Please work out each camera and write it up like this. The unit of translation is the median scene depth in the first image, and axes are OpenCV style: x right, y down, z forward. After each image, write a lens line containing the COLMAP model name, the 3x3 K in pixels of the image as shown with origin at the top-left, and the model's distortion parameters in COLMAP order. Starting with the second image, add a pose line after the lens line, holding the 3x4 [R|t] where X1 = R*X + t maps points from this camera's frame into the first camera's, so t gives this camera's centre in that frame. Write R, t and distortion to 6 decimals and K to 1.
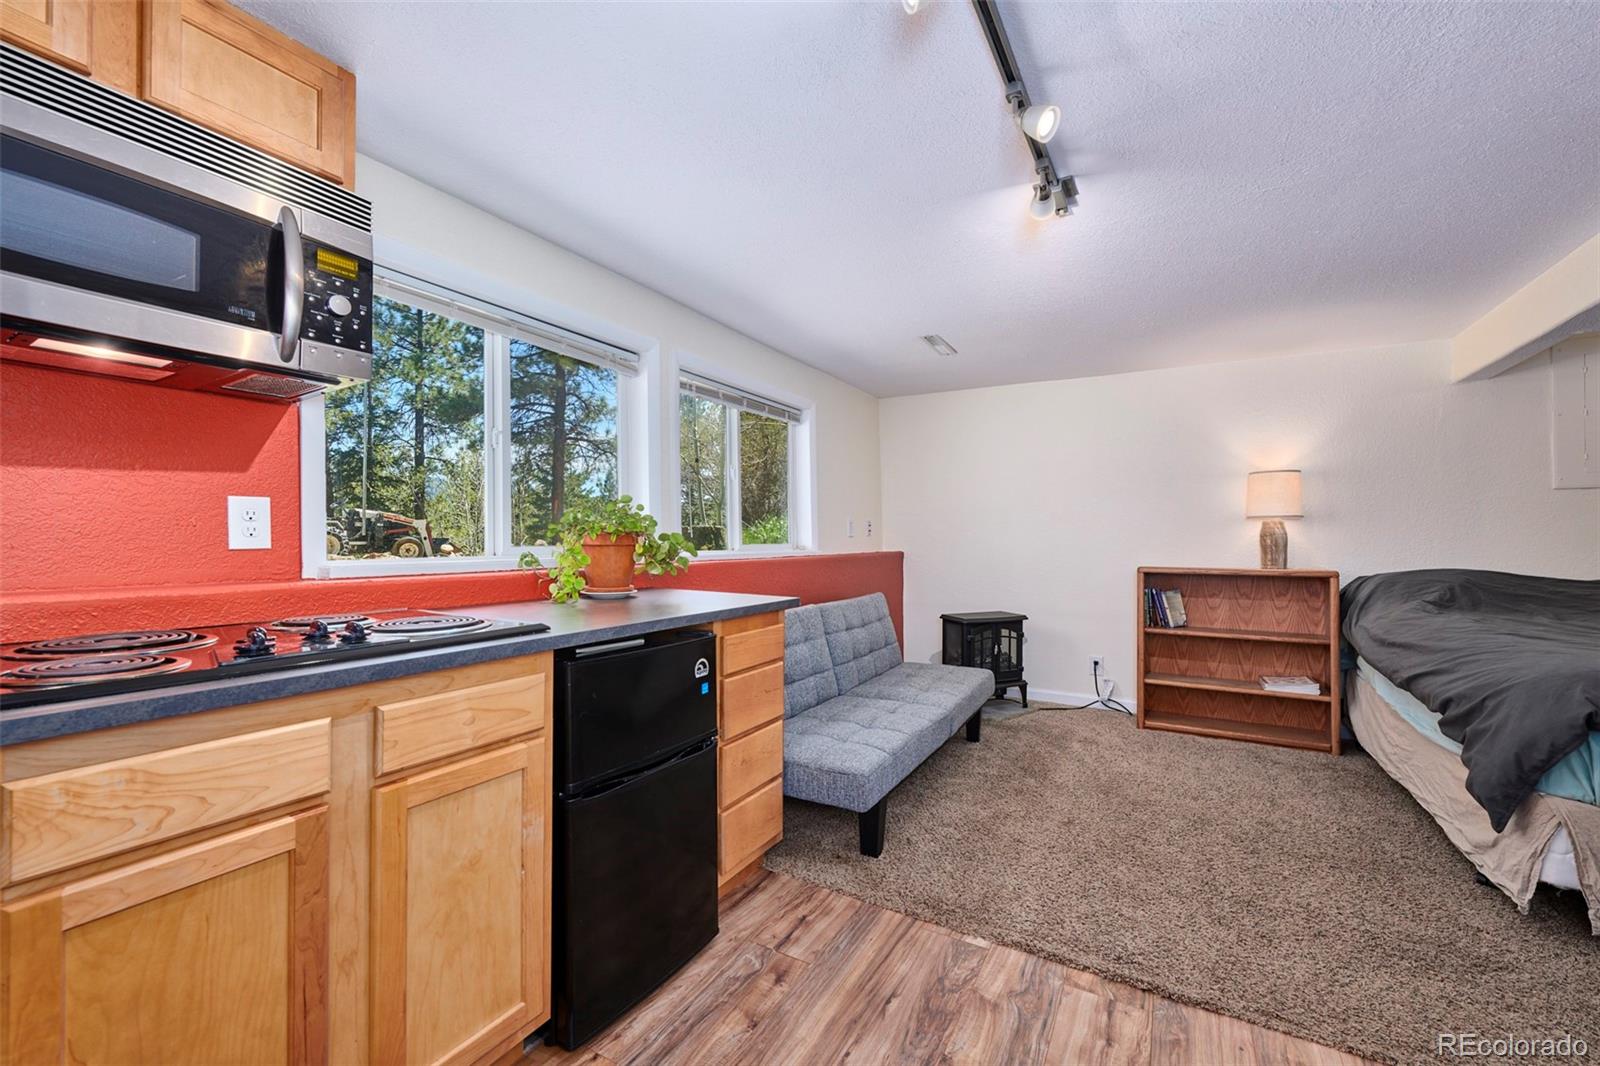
lens RADIAL K [[638.1, 0, 808.6], [0, 638.1, 532.0], [0, 0, 1]] dist [-0.000476, 0.000101]
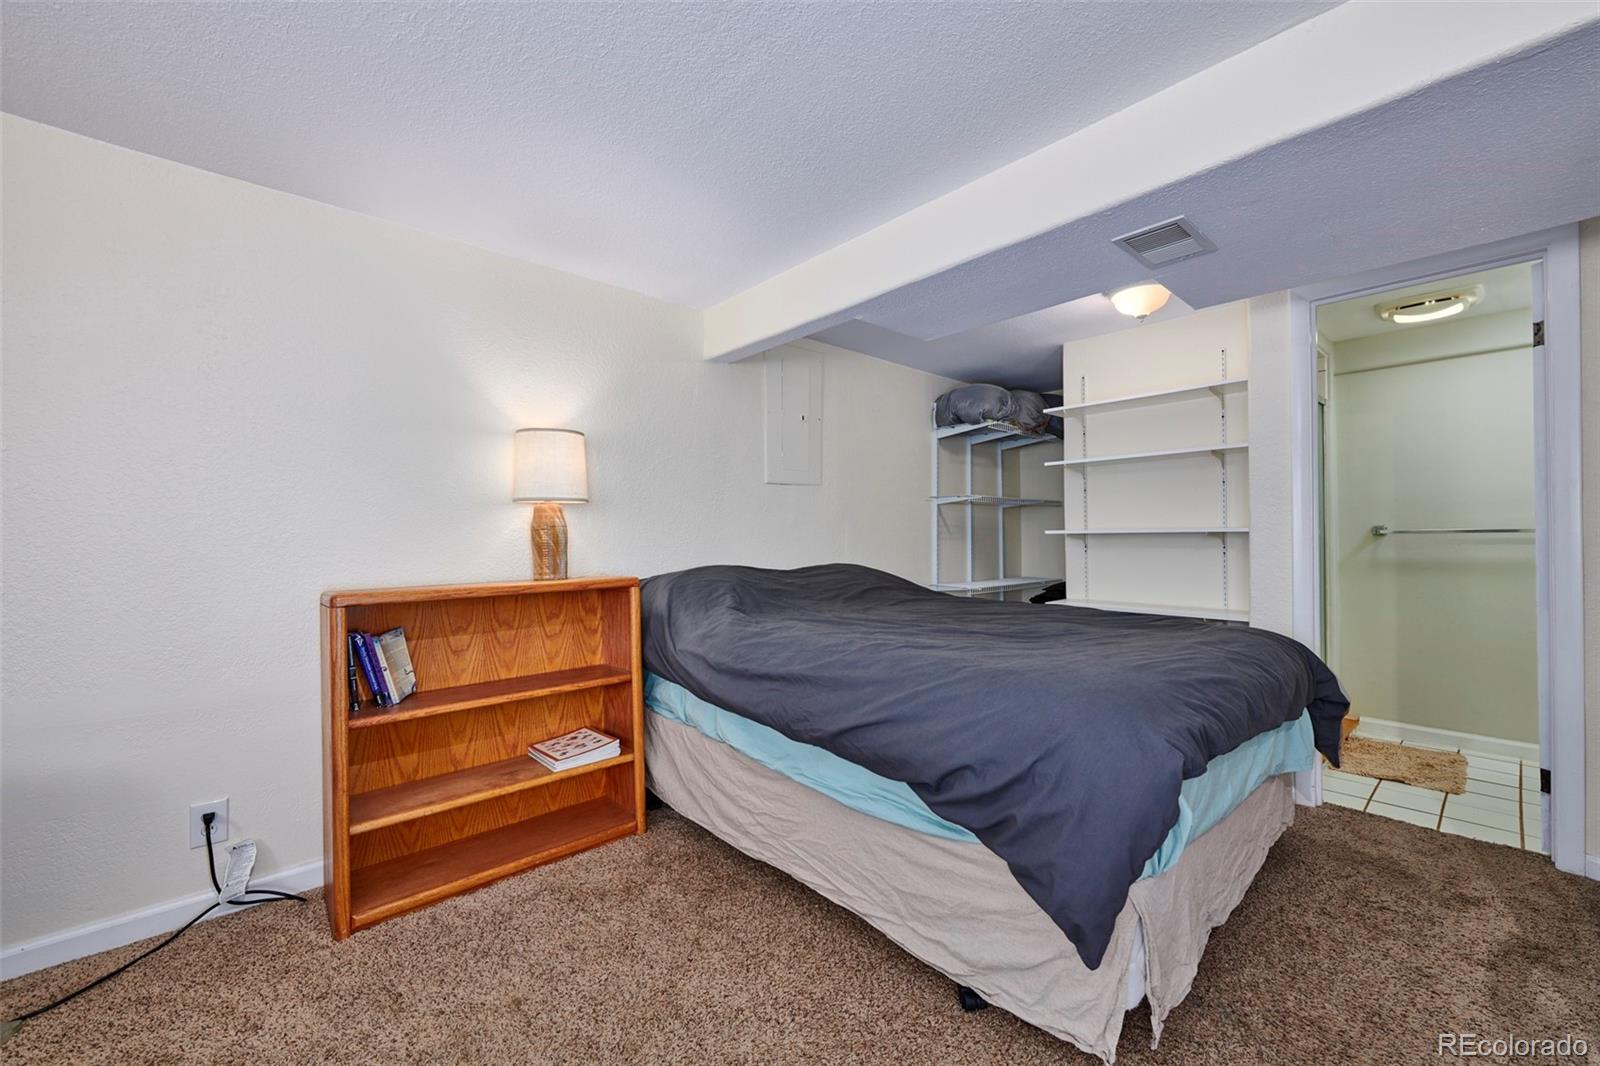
lens RADIAL K [[638.1, 0, 808.6], [0, 638.1, 532.0], [0, 0, 1]] dist [-0.000476, 0.000101]
pose [[0.308537, -0.005164, 0.951198, 0.183672], [0.004346, 0.999982, 0.004019, 0.007783], [-0.951203, 0.002894, 0.308554, 0.540543]]
